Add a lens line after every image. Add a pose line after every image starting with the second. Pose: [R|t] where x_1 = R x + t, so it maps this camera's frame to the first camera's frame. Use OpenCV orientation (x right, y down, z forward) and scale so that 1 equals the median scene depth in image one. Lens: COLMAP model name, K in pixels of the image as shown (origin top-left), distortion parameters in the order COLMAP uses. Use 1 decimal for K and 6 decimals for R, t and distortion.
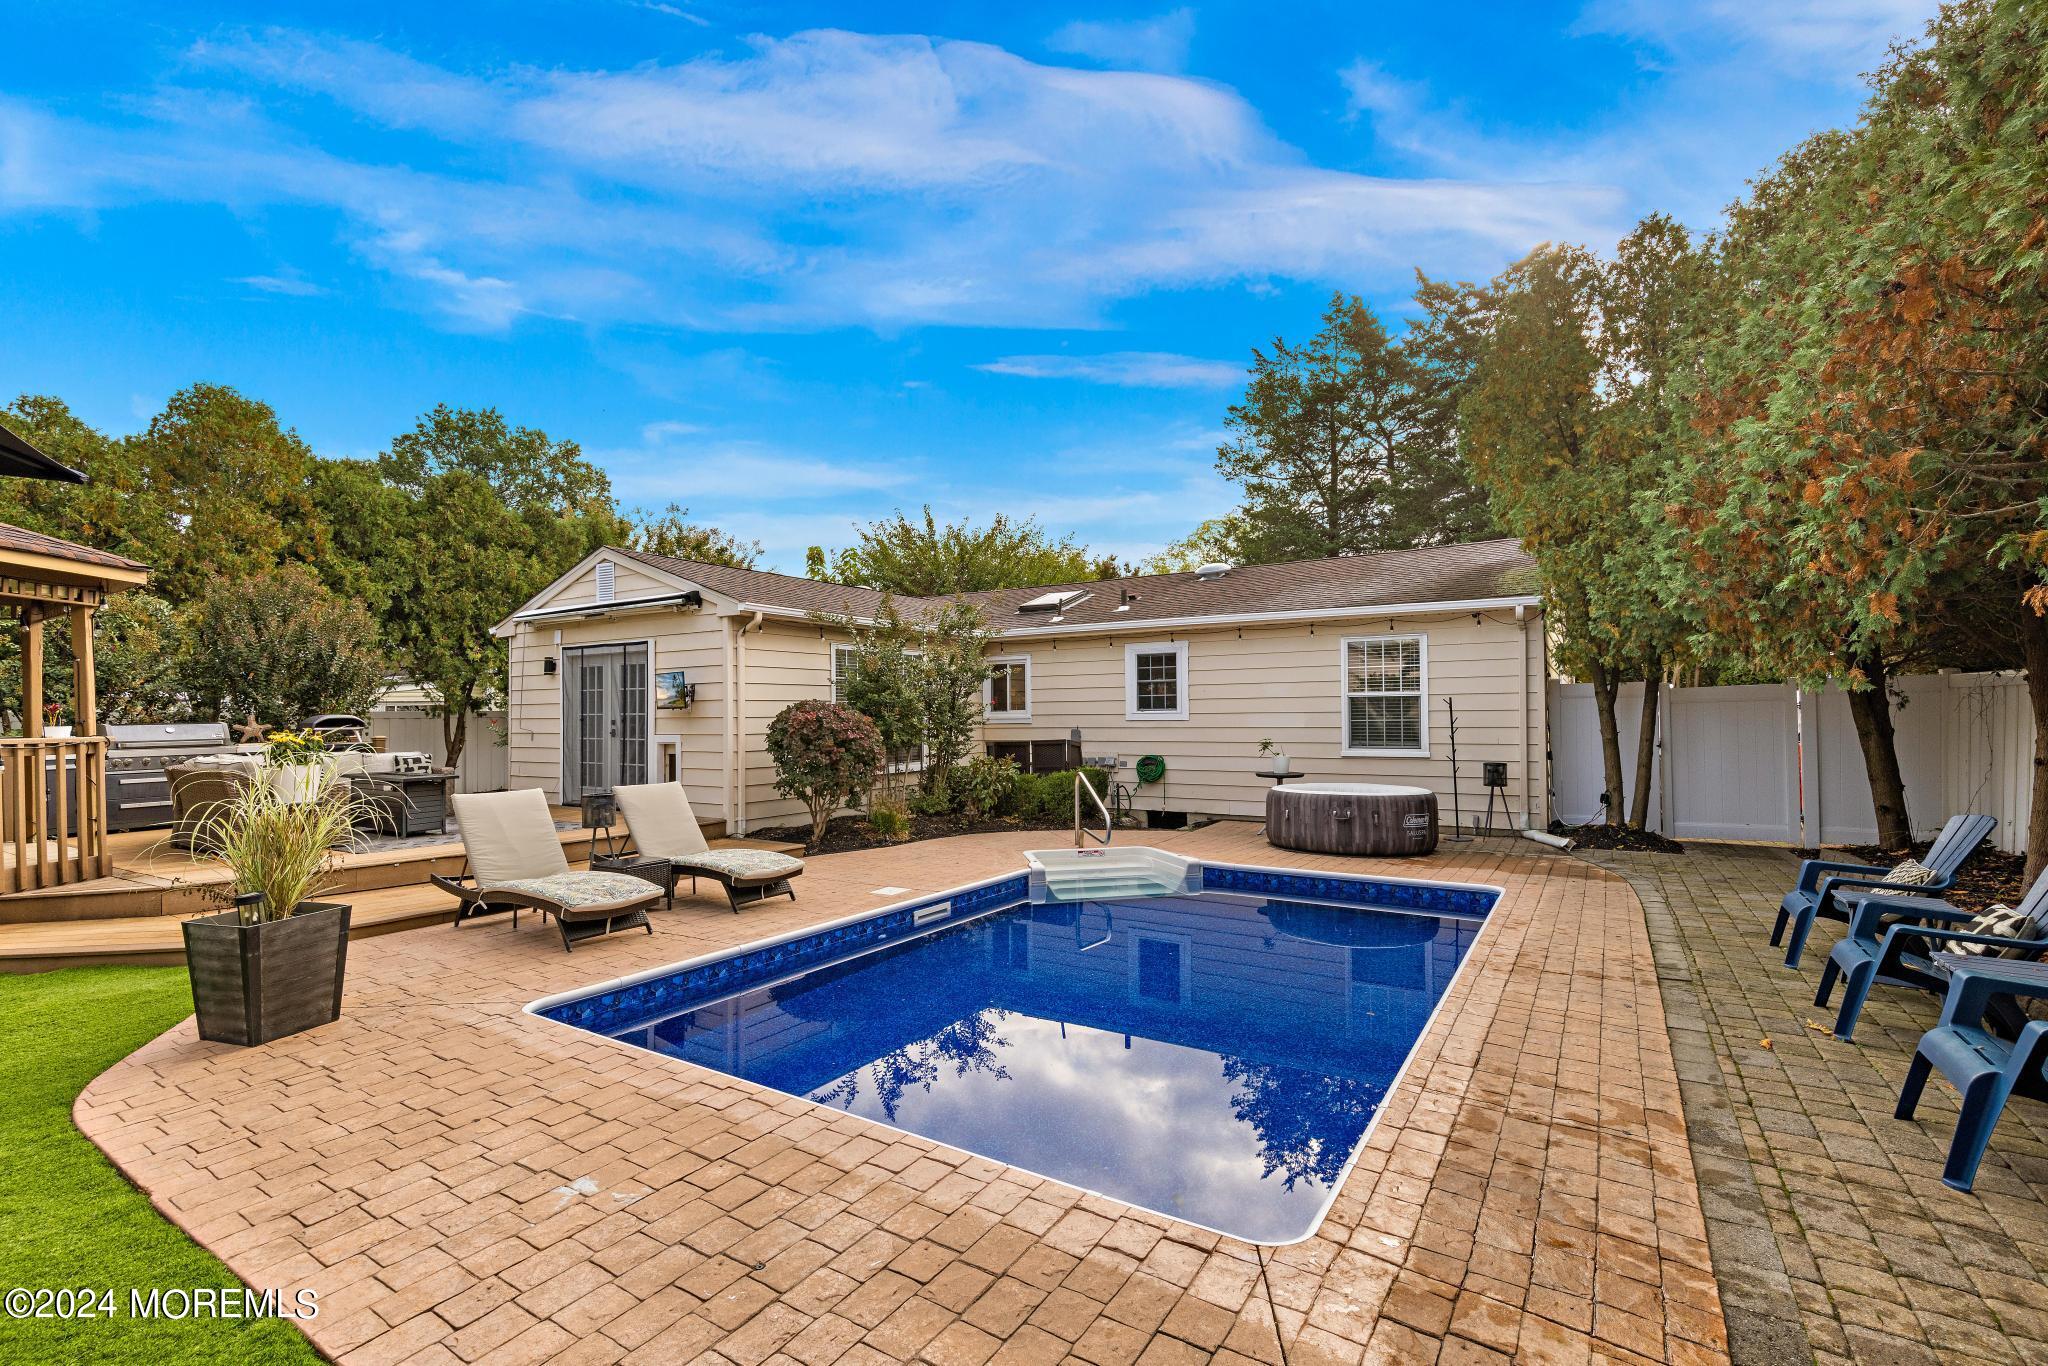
lens RADIAL K [[906.6, 0, 1026.8], [0, 906.6, 675.1], [0, 0, 1]] dist [0.000123, -0.000064]
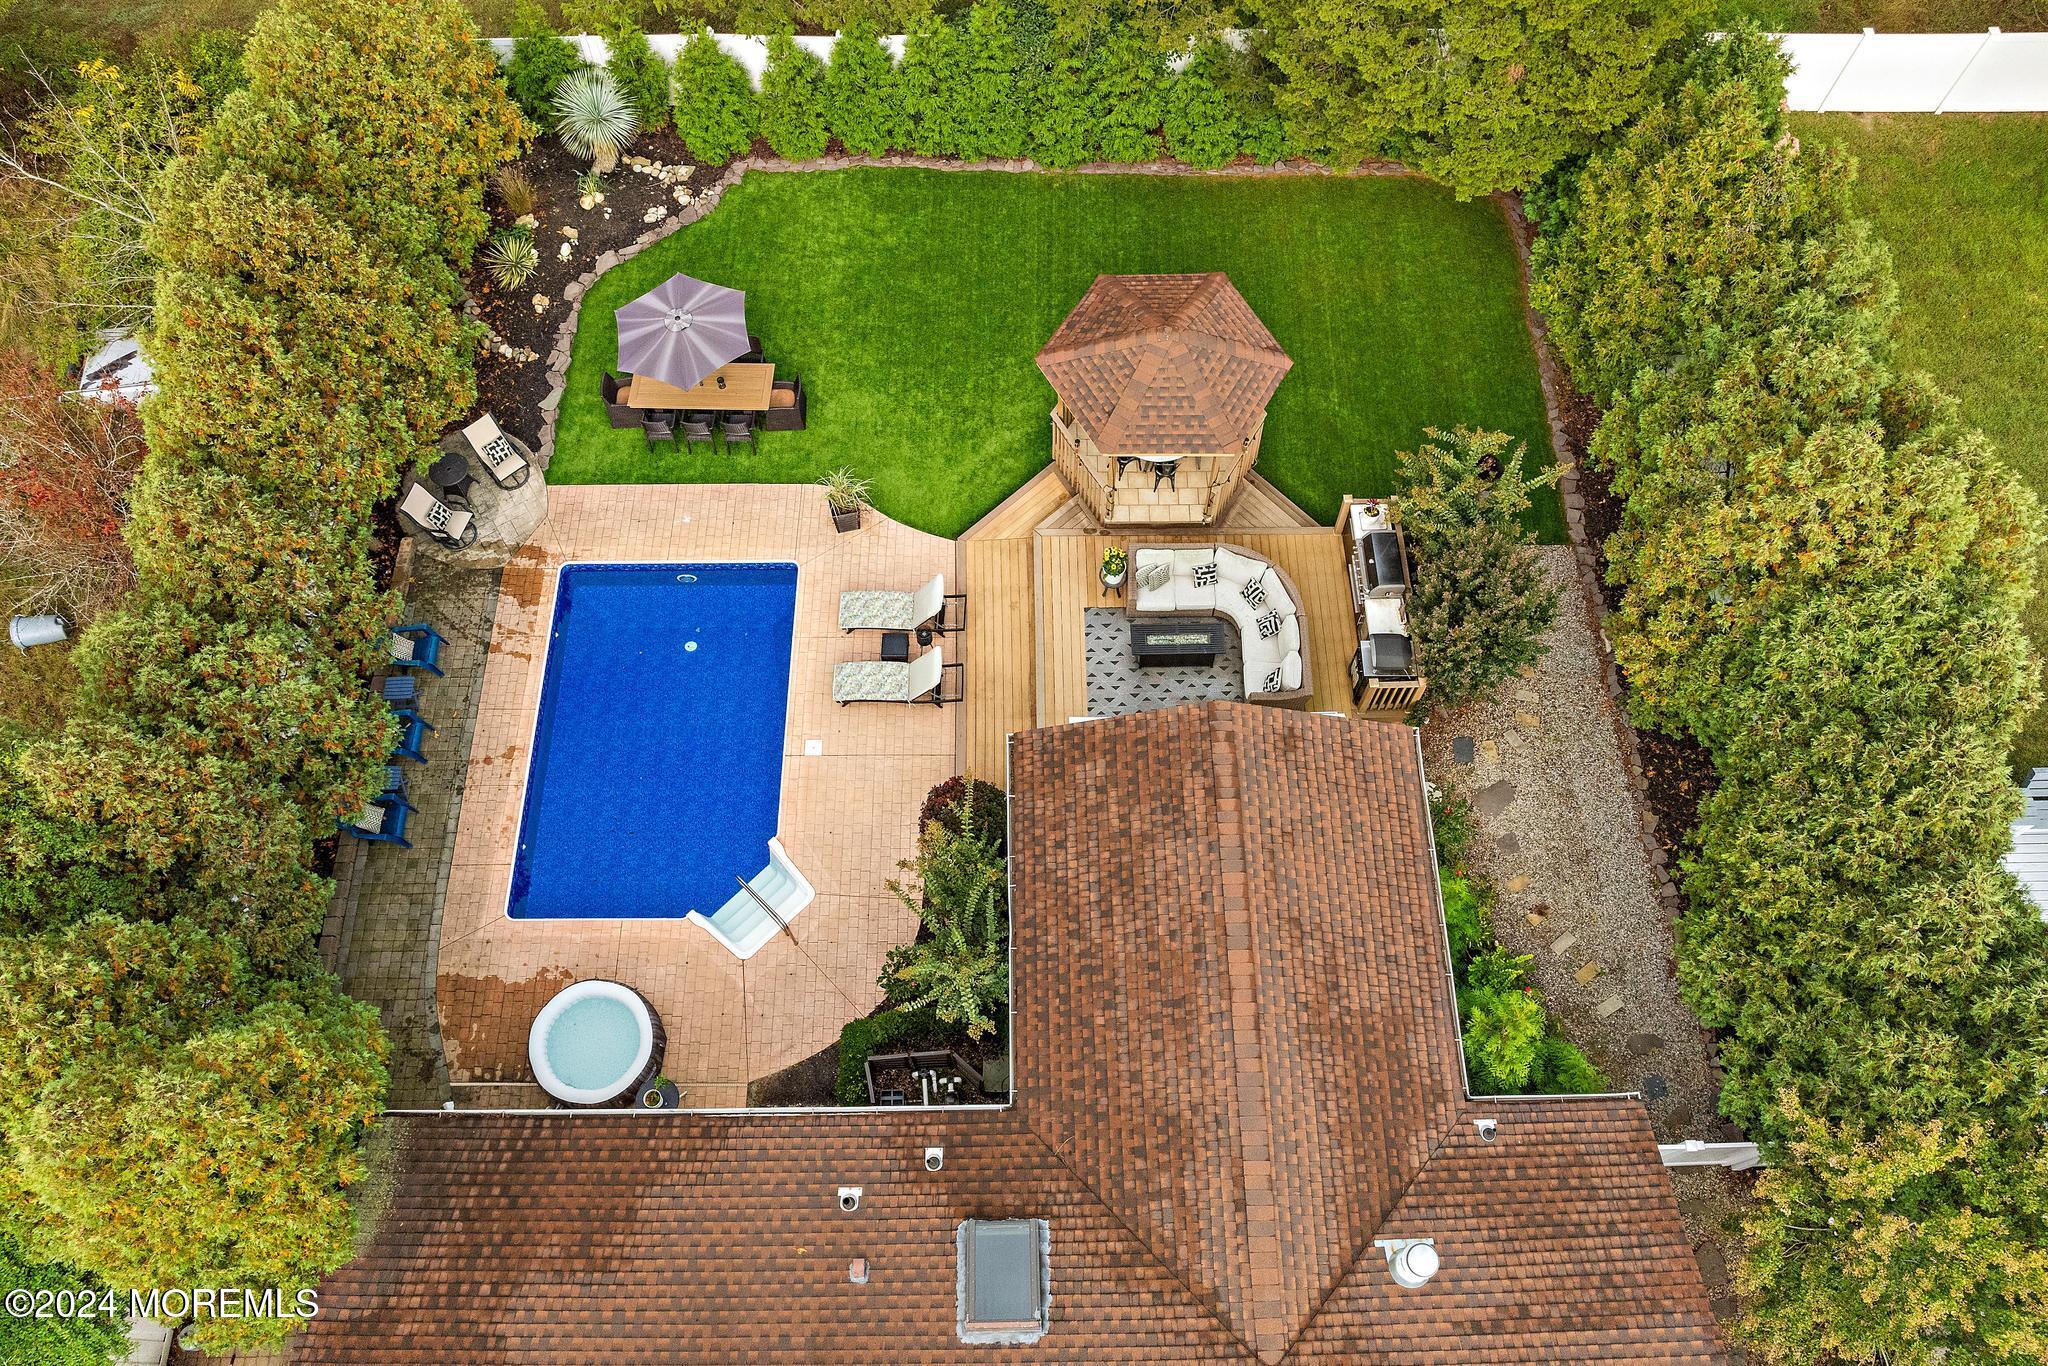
lens RADIAL K [[1452.5, 0, 1035.2], [0, 1452.5, 682.3], [0, 0, 1]] dist [-0.038595, -0.005726]
pose [[-0.838646, 0.493390, -0.230737, 0.056053], [0.035379, 0.472071, 0.880850, -1.606680], [0.543527, 0.730558, -0.413356, 1.587414]]
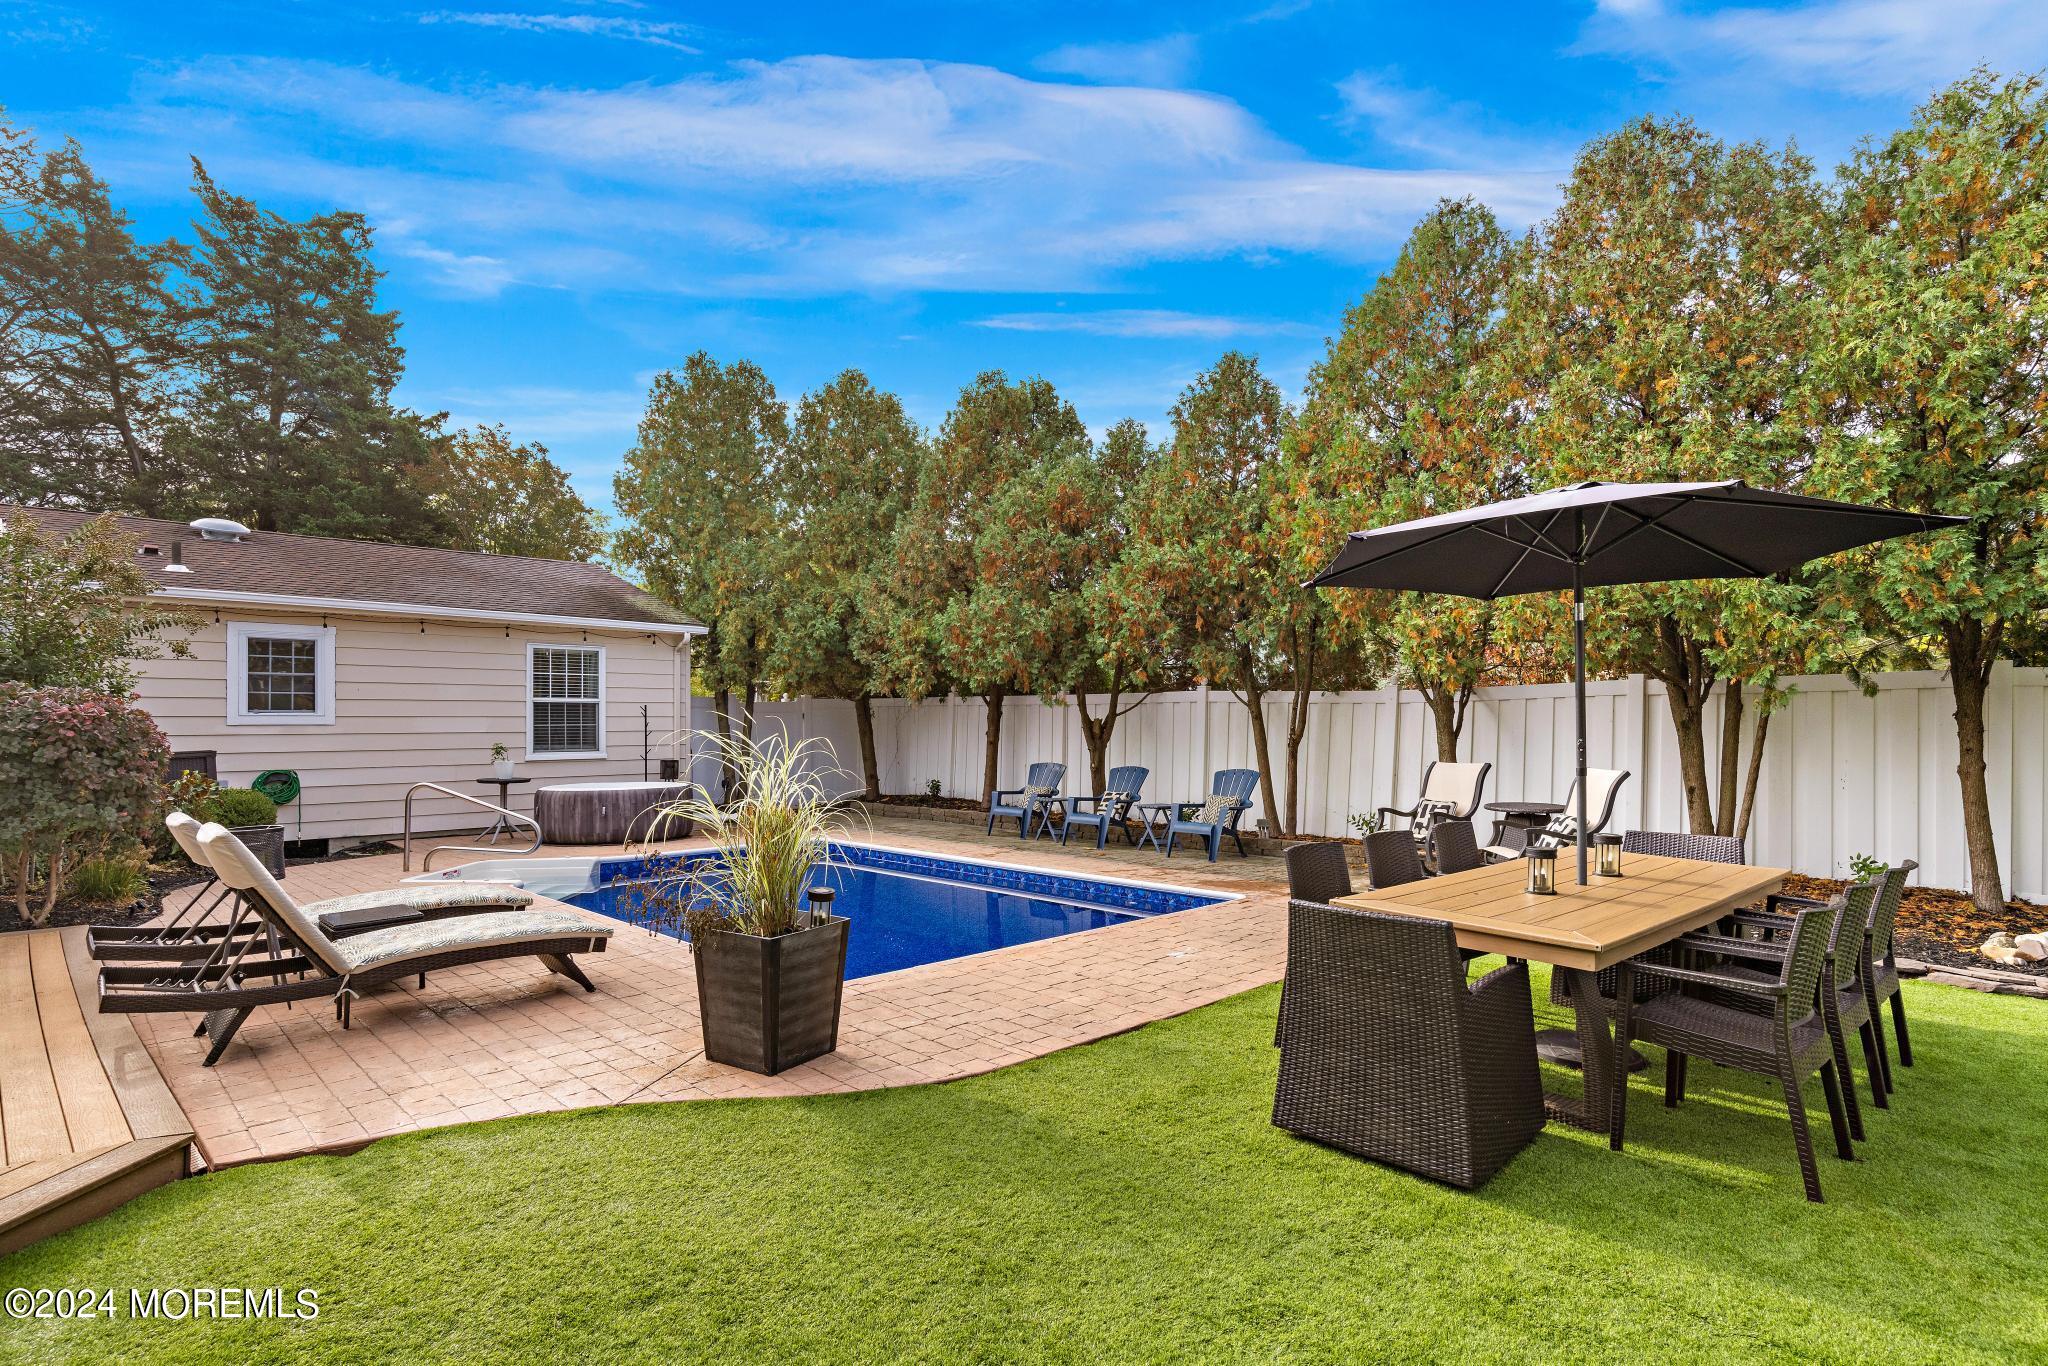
lens RADIAL K [[1038.8, 0, 1026.9], [0, 1038.8, 719.2], [0, 0, 1]] dist [-0.000613, 0.000027]
pose [[0.223362, 0.011060, 0.974673, -0.676293], [-0.042491, 0.999096, -0.001600, 0.022227], [-0.973809, -0.041058, 0.223630, 0.211255]]
